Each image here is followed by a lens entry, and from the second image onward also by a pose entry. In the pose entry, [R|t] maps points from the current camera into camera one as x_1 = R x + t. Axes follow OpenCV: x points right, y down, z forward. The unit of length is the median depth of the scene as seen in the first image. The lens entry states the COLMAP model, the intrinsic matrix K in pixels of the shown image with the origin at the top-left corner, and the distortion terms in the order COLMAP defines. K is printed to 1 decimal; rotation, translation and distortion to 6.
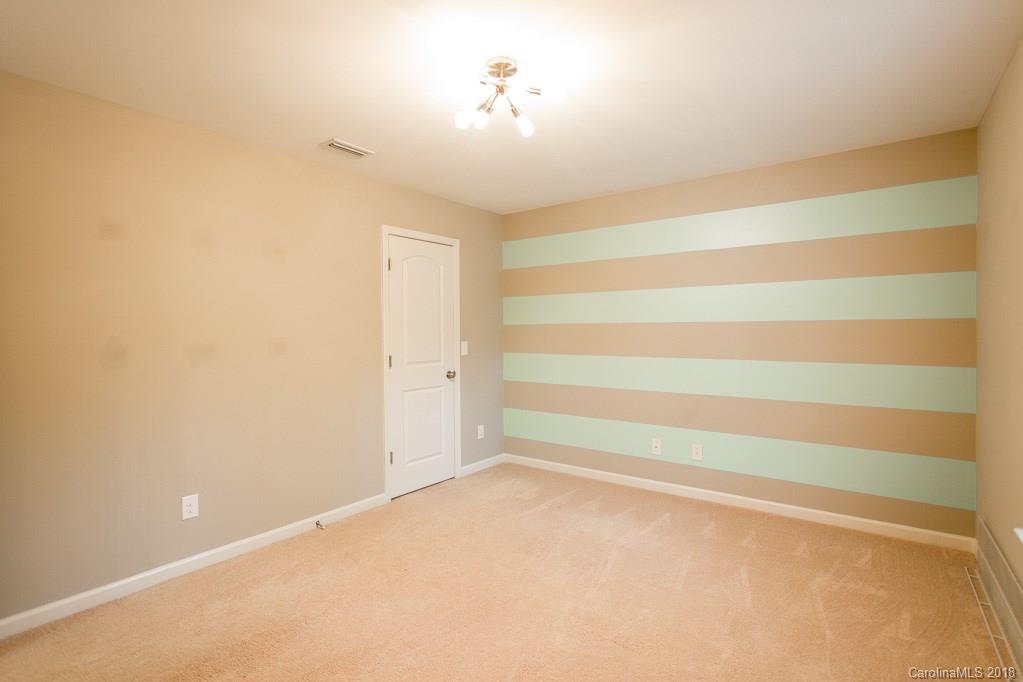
lens RADIAL K [[493.2, 0, 507.9], [0, 493.2, 334.0], [0, 0, 1]] dist [-0.007412, 0.006626]
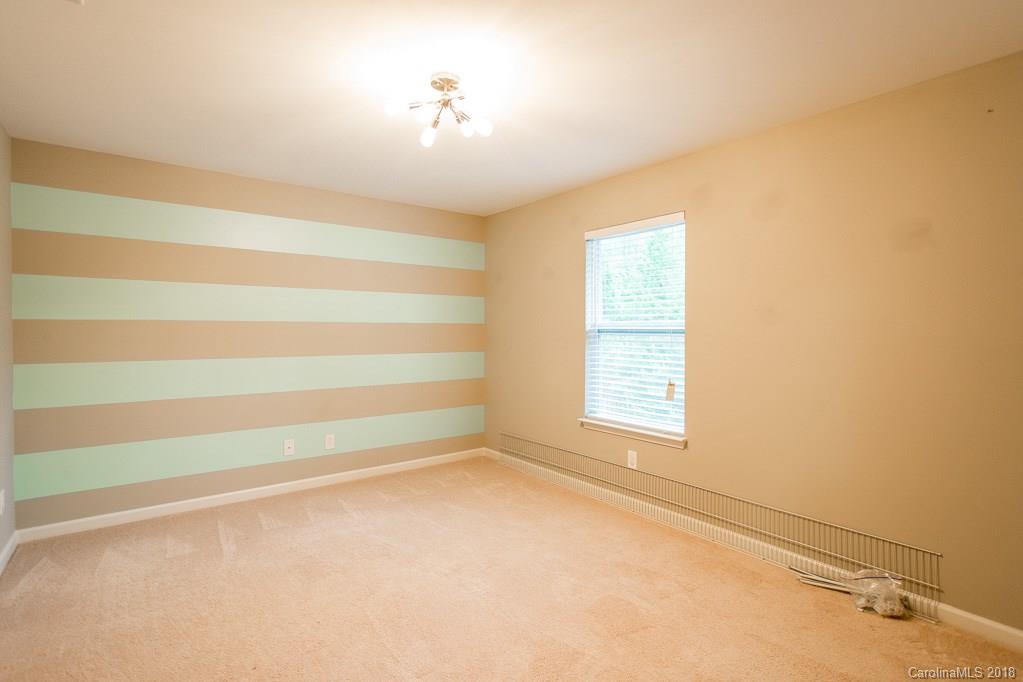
lens RADIAL K [[493.2, 0, 507.1], [0, 493.2, 342.3], [0, 0, 1]] dist [-0.007412, 0.006626]
pose [[0.270036, -0.022820, 0.962580, -0.616820], [0.000350, 0.999721, 0.023602, -0.005747], [-0.962850, -0.006037, 0.269968, 0.366798]]
